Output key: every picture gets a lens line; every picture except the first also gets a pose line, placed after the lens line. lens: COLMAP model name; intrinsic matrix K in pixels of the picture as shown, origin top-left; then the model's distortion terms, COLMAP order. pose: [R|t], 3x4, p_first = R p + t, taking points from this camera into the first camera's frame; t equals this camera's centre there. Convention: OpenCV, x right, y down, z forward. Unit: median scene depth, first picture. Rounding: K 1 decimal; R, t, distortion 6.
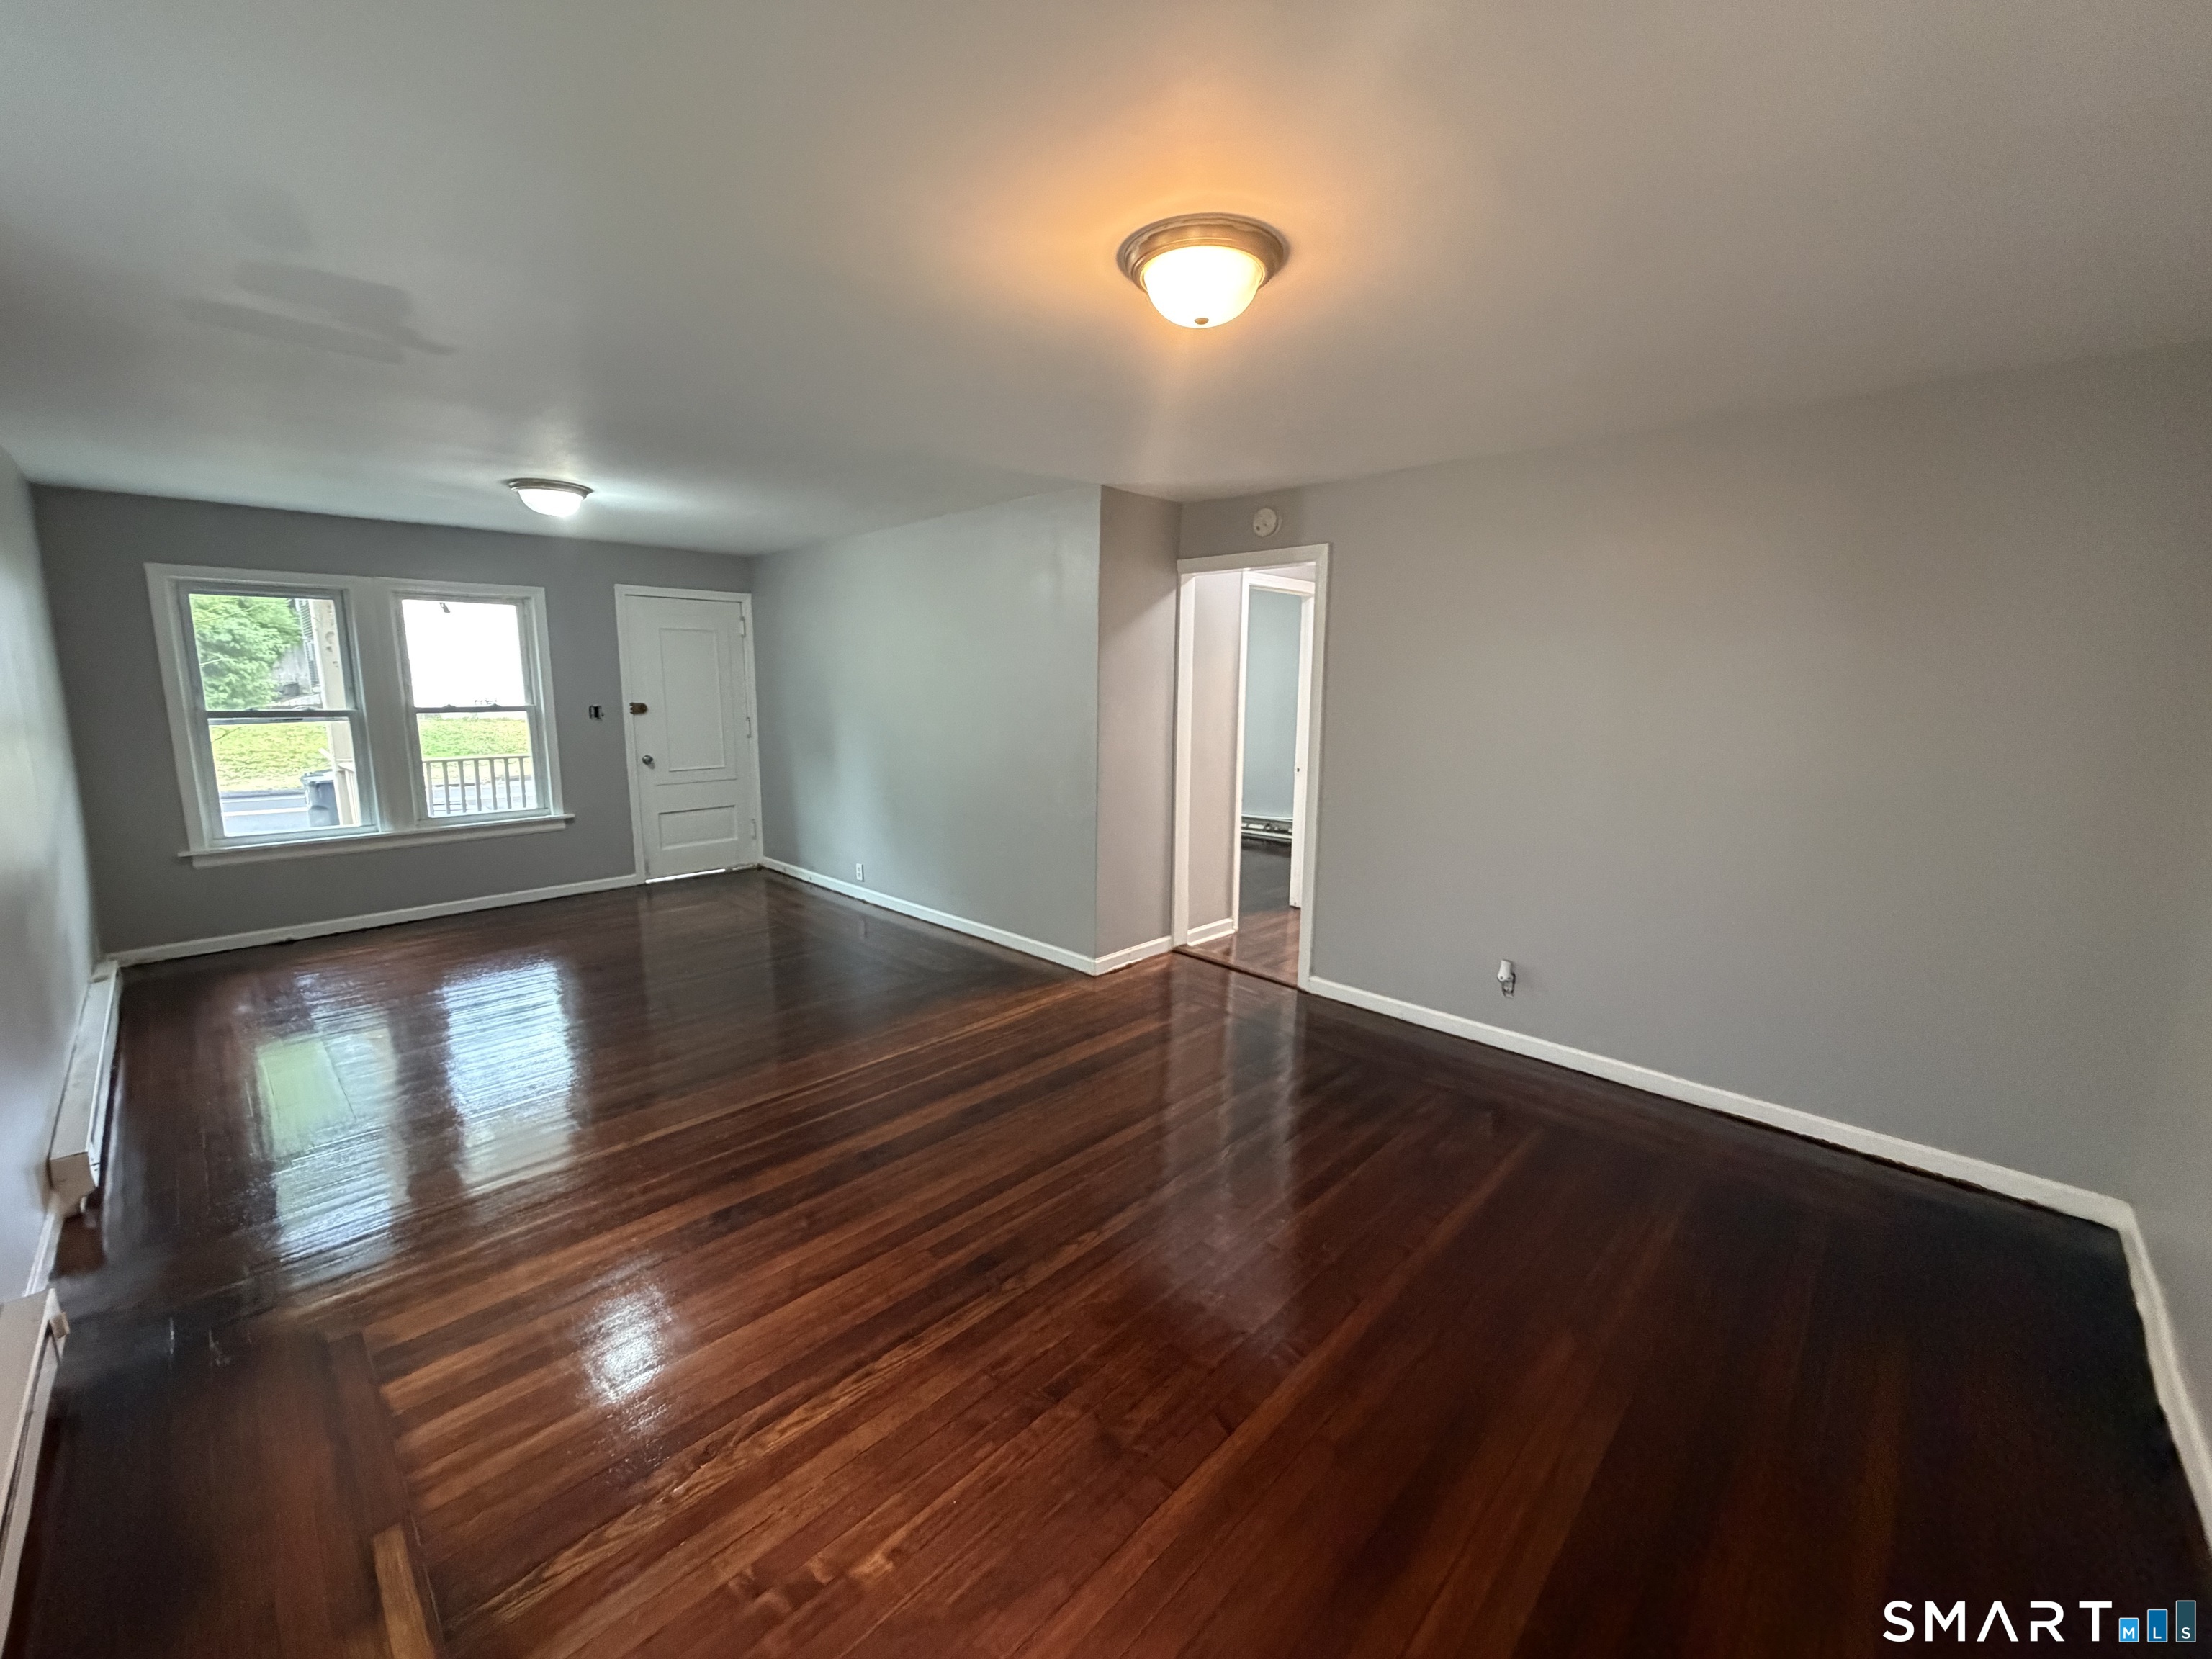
lens RADIAL K [[875.1, 0, 1103.9], [0, 875.1, 820.3], [0, 0, 1]] dist [0.004158, 0.000193]
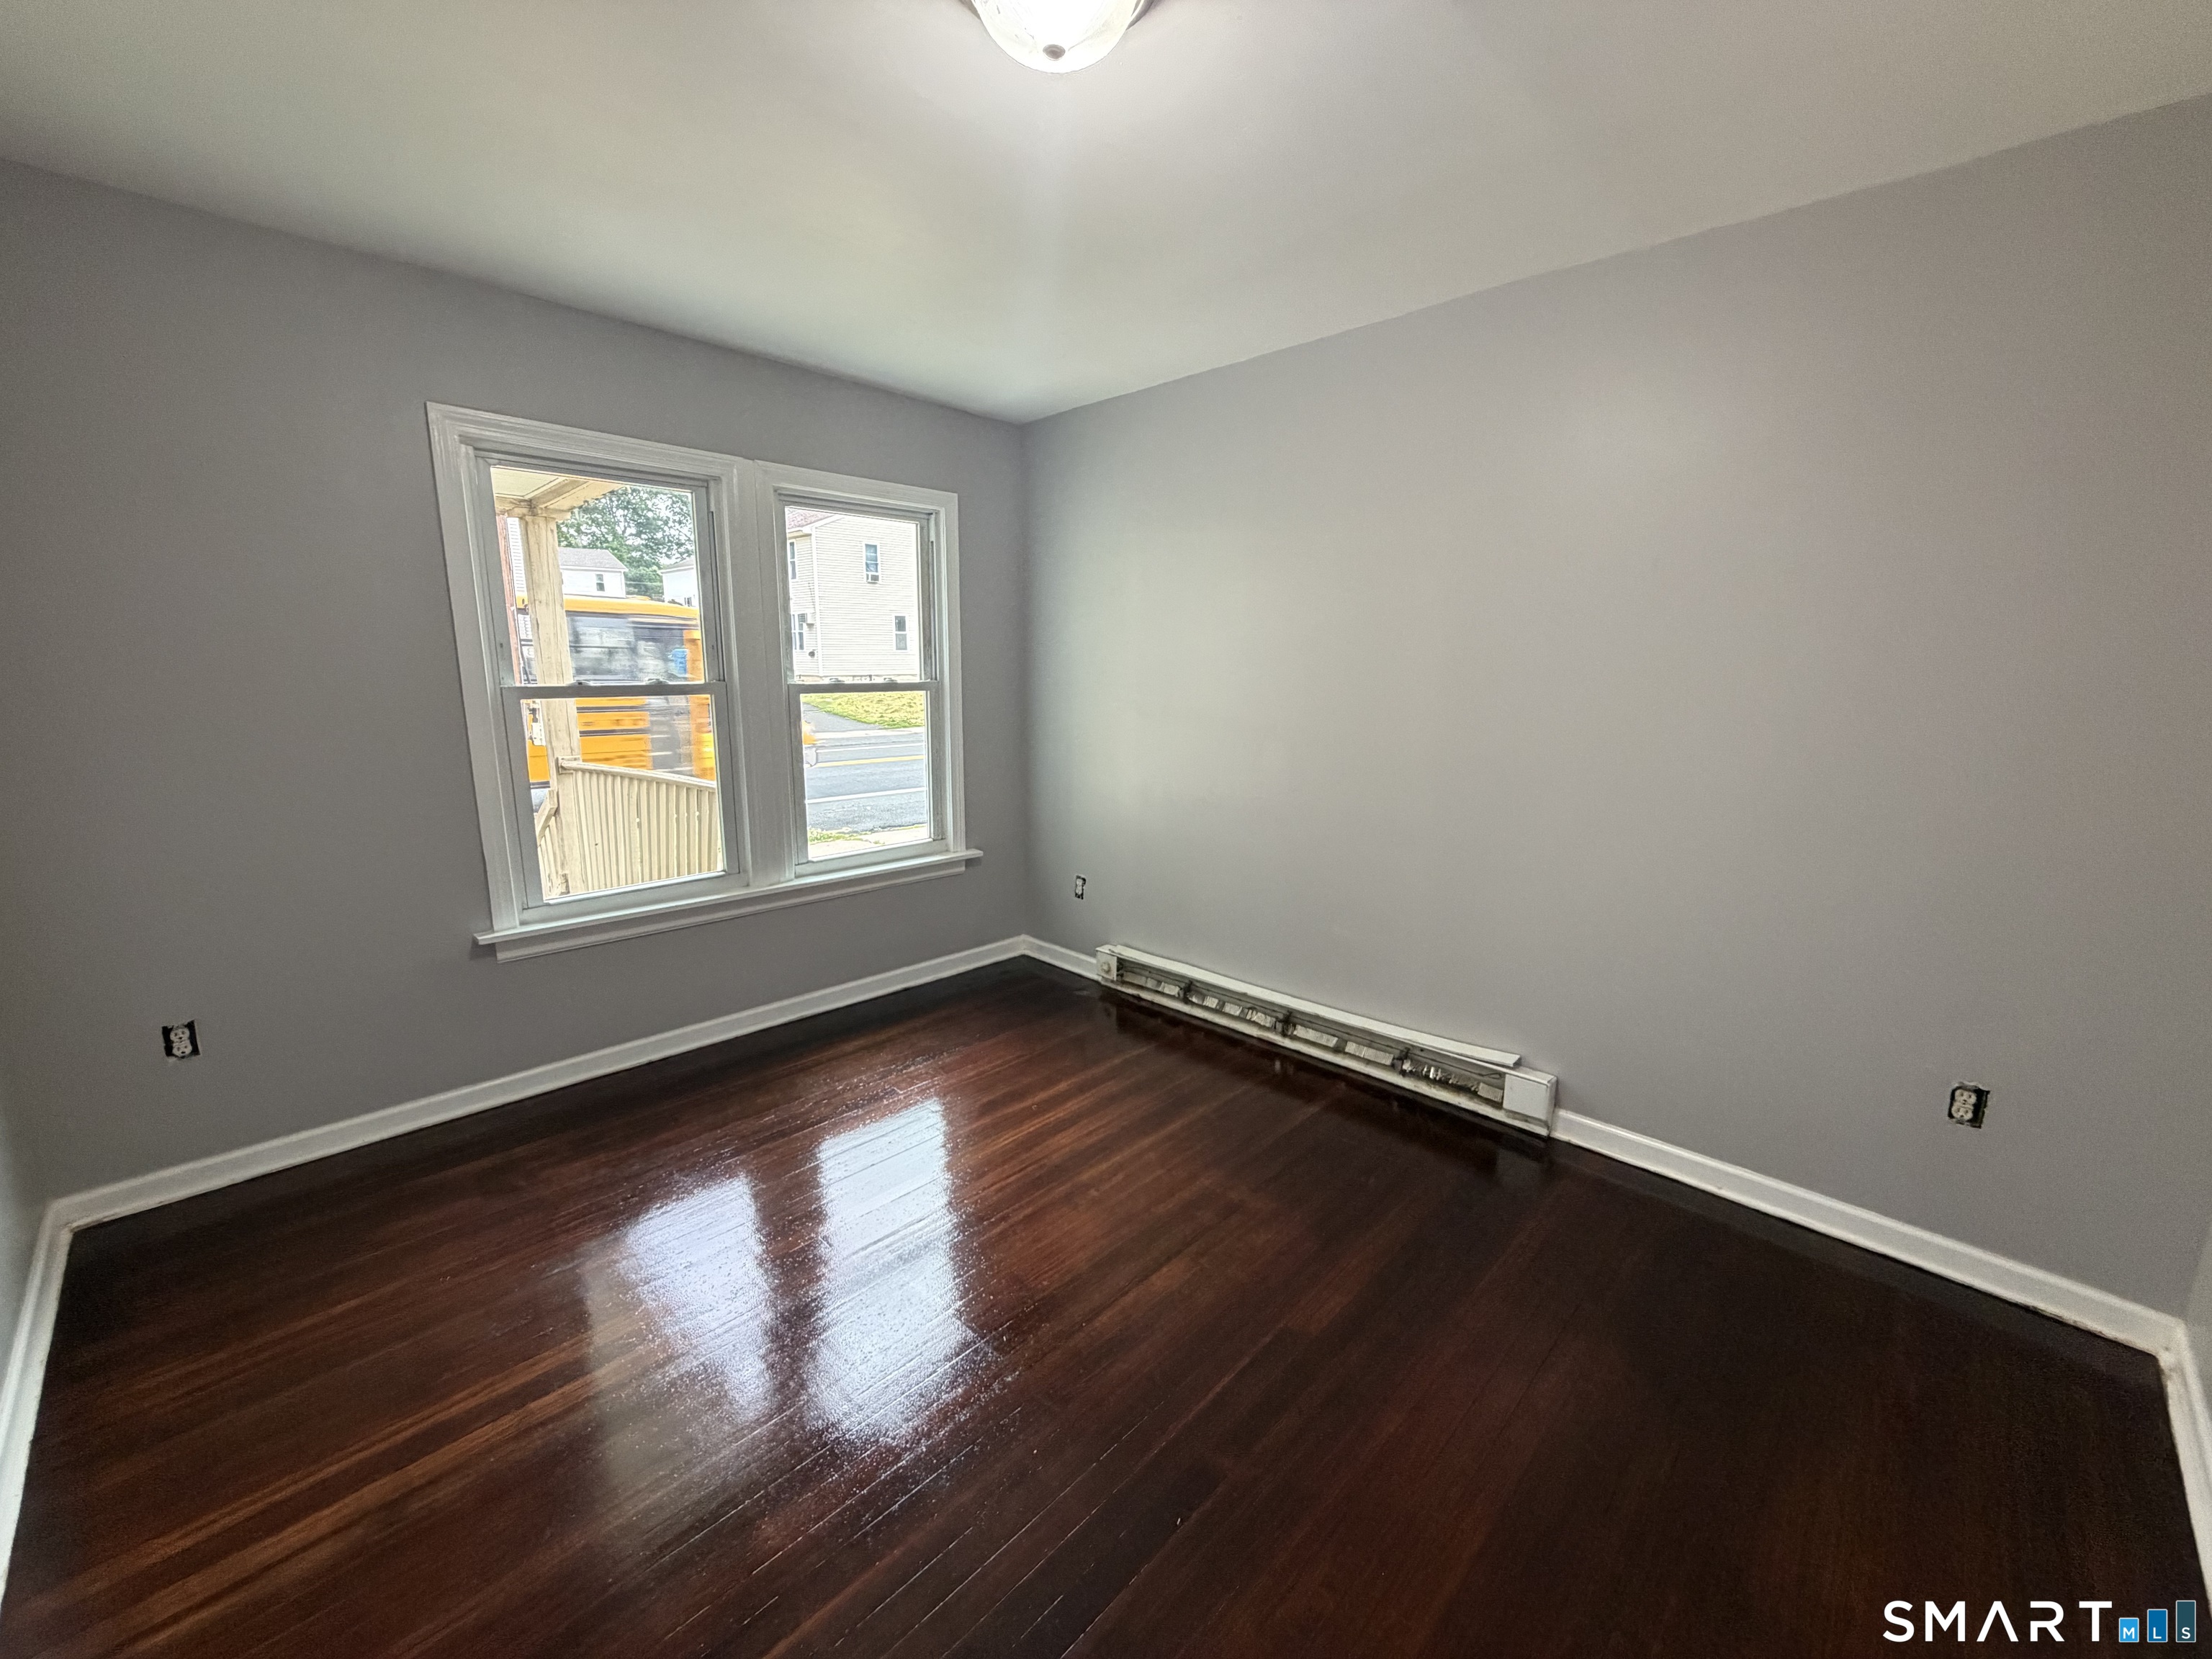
lens RADIAL K [[875.1, 0, 1098.5], [0, 875.1, 848.7], [0, 0, 1]] dist [0.004158, 0.000193]
pose [[0.999913, 0.010153, 0.008377, -0.542953], [-0.010481, 0.999142, 0.040058, -0.037883], [-0.007963, -0.040142, 0.999162, 0.361866]]
